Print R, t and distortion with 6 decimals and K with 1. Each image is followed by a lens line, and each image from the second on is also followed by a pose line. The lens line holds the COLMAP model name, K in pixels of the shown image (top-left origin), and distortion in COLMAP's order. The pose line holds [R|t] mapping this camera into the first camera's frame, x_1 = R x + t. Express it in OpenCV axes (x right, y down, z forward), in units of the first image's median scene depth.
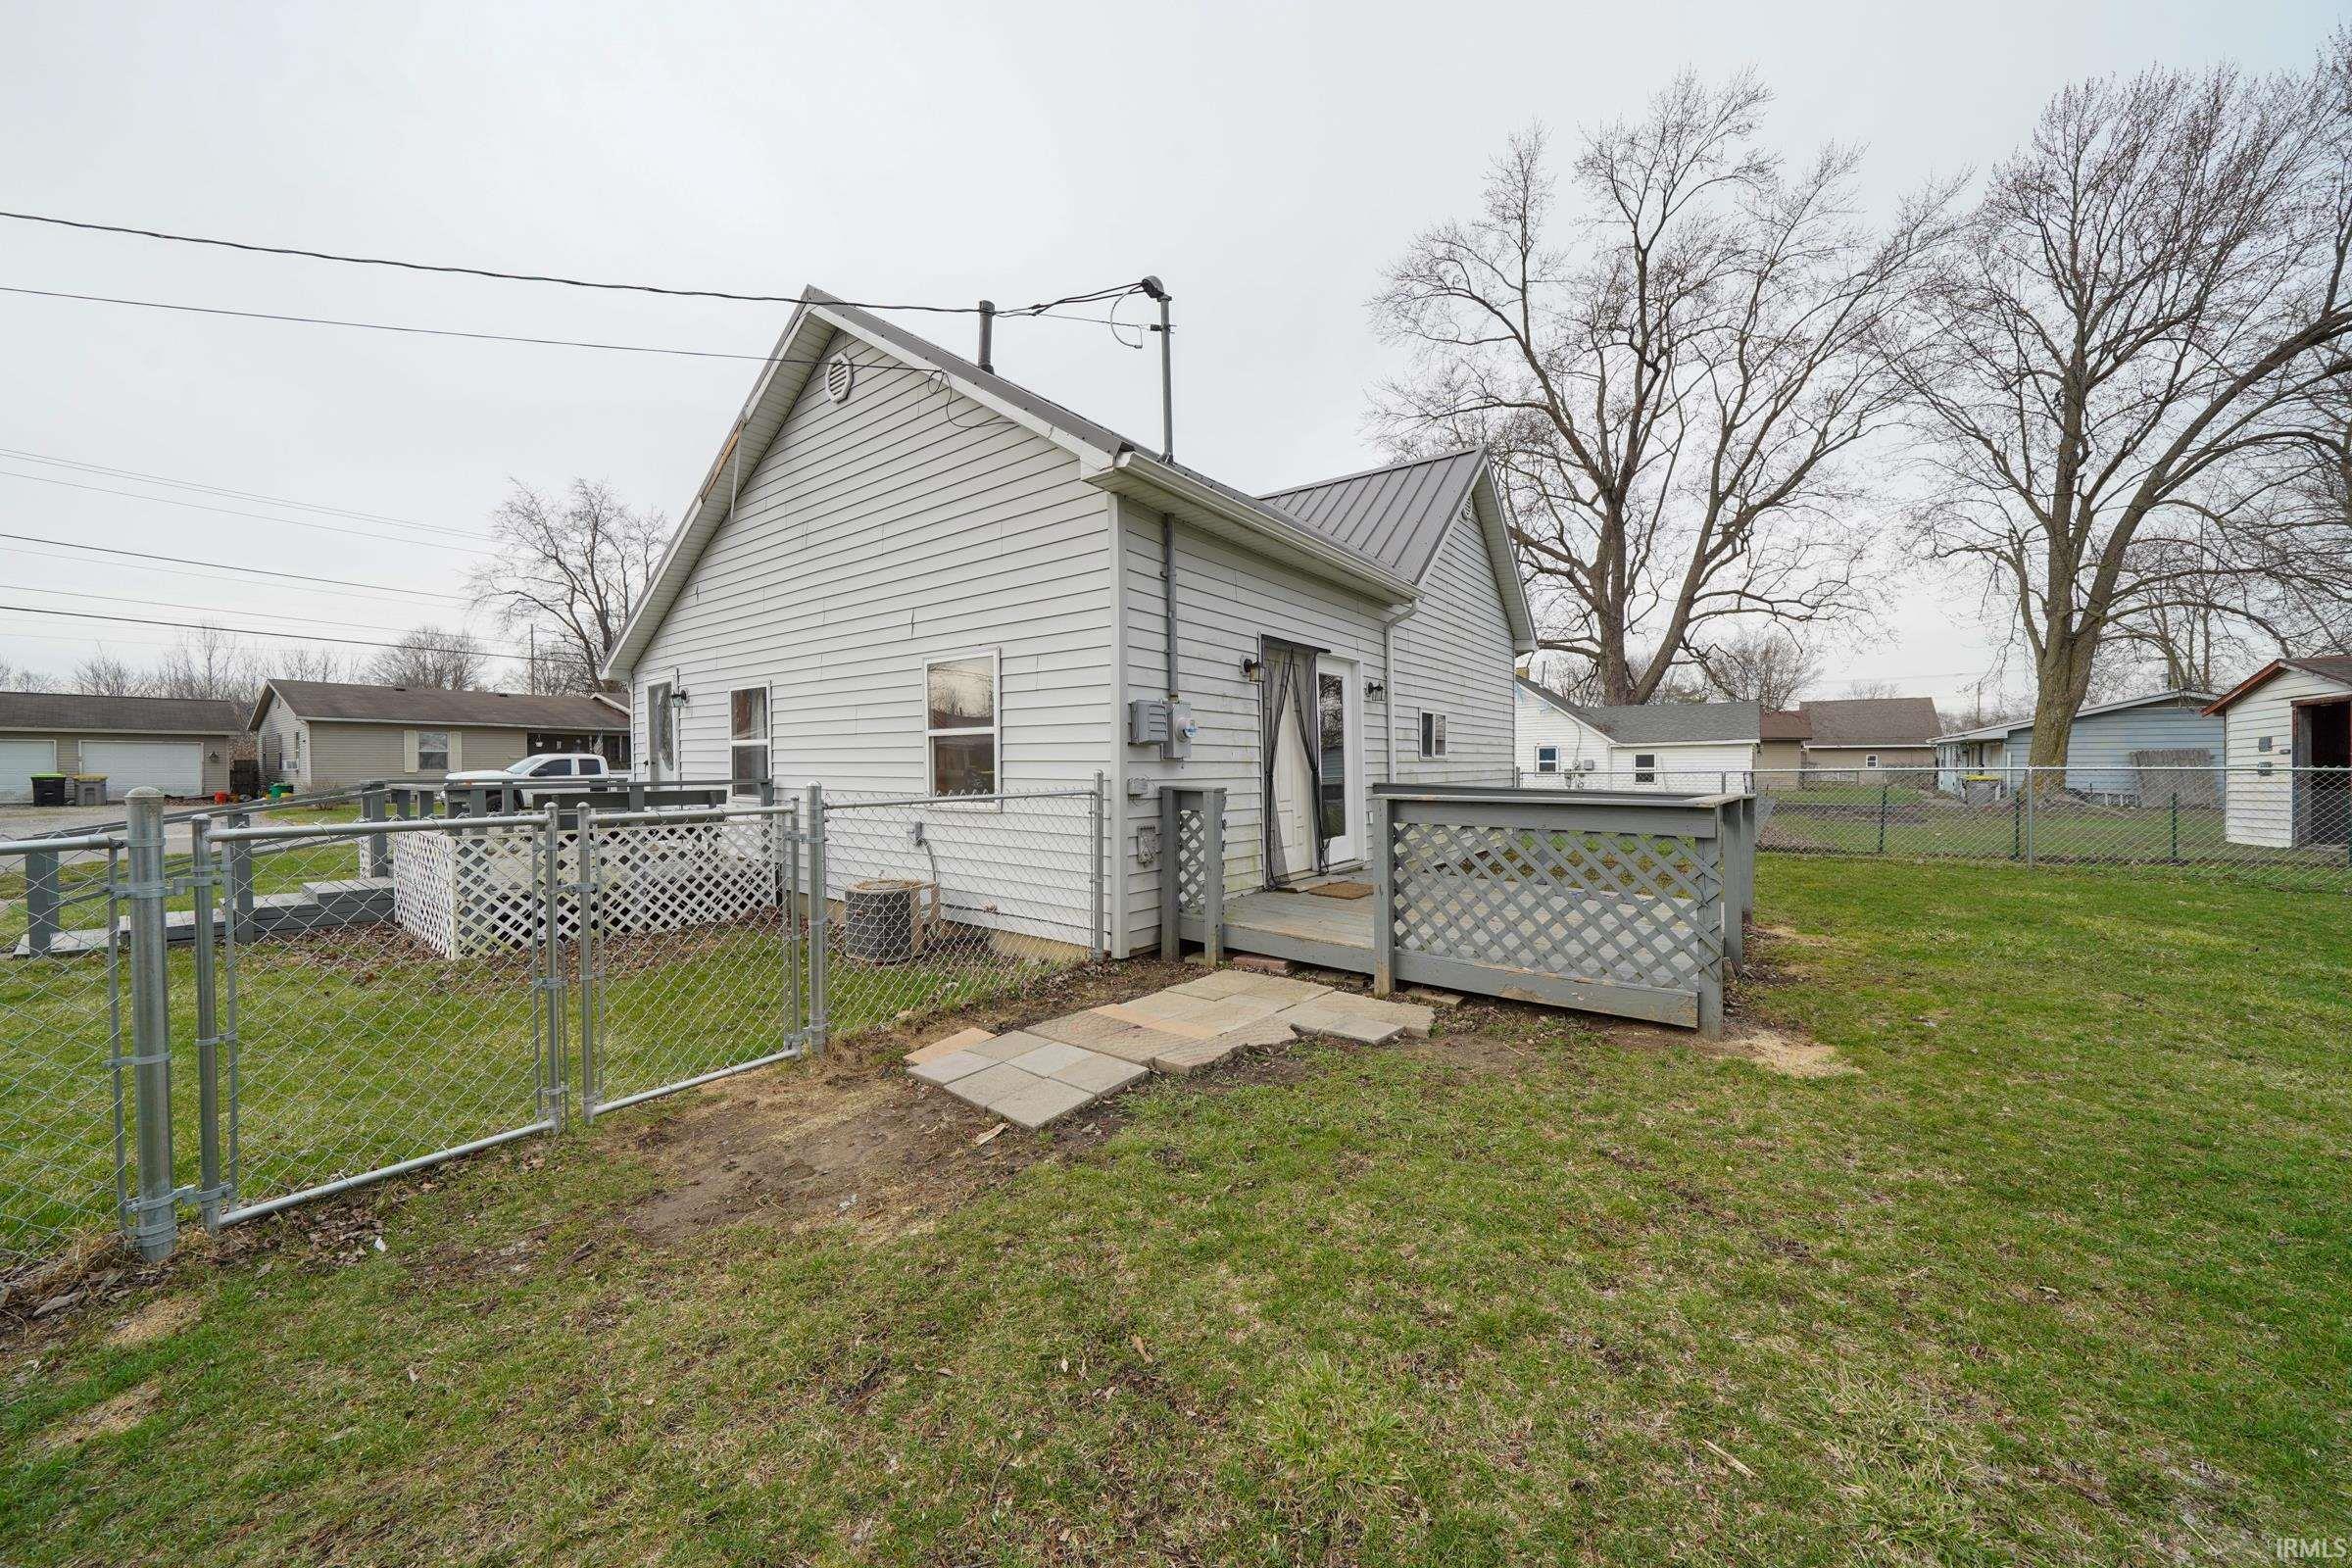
lens RADIAL K [[809.5, 0, 1174.4], [0, 809.5, 792.8], [0, 0, 1]] dist [-0.011528, 0.001878]
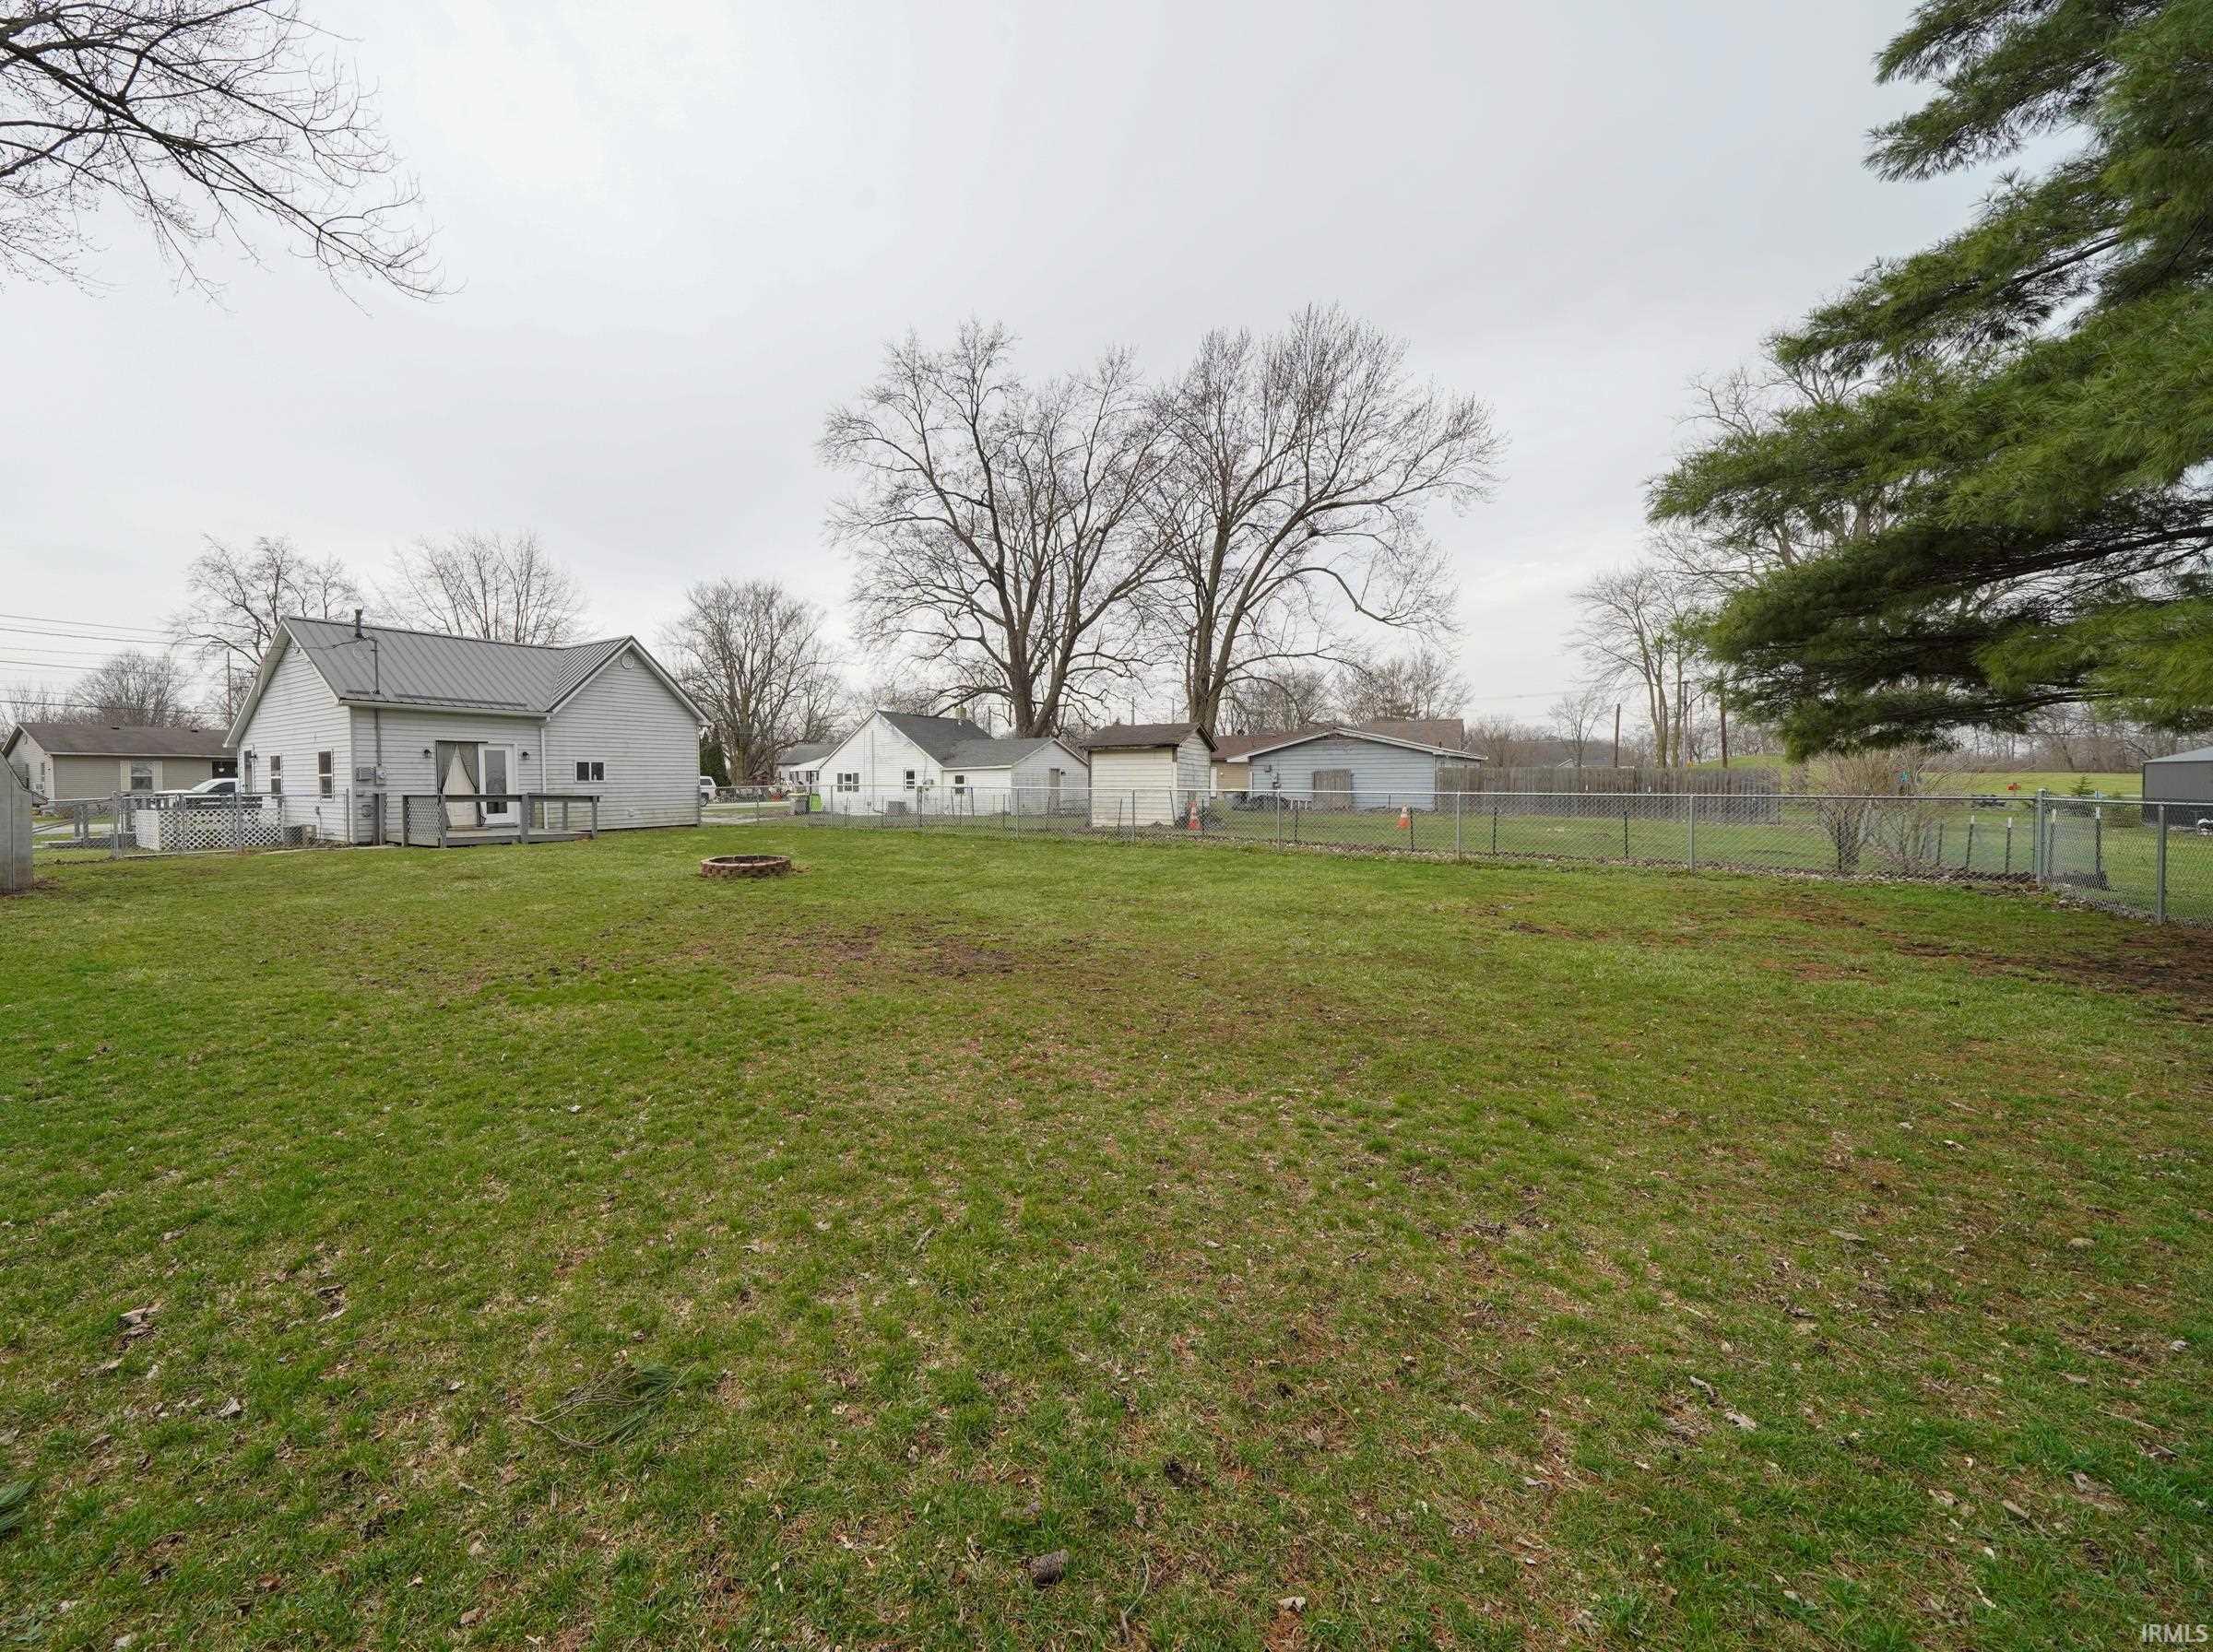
lens RADIAL K [[900.4, 0, 935.0], [0, 900.4, 817.9], [0, 0, 1]] dist [-0.003158, -0.000449]
pose [[0.999844, -0.003654, -0.017266, 0.540022], [0.003755, 0.999976, 0.005835, 0.019039], [0.017244, -0.005899, 0.999834, -0.604052]]
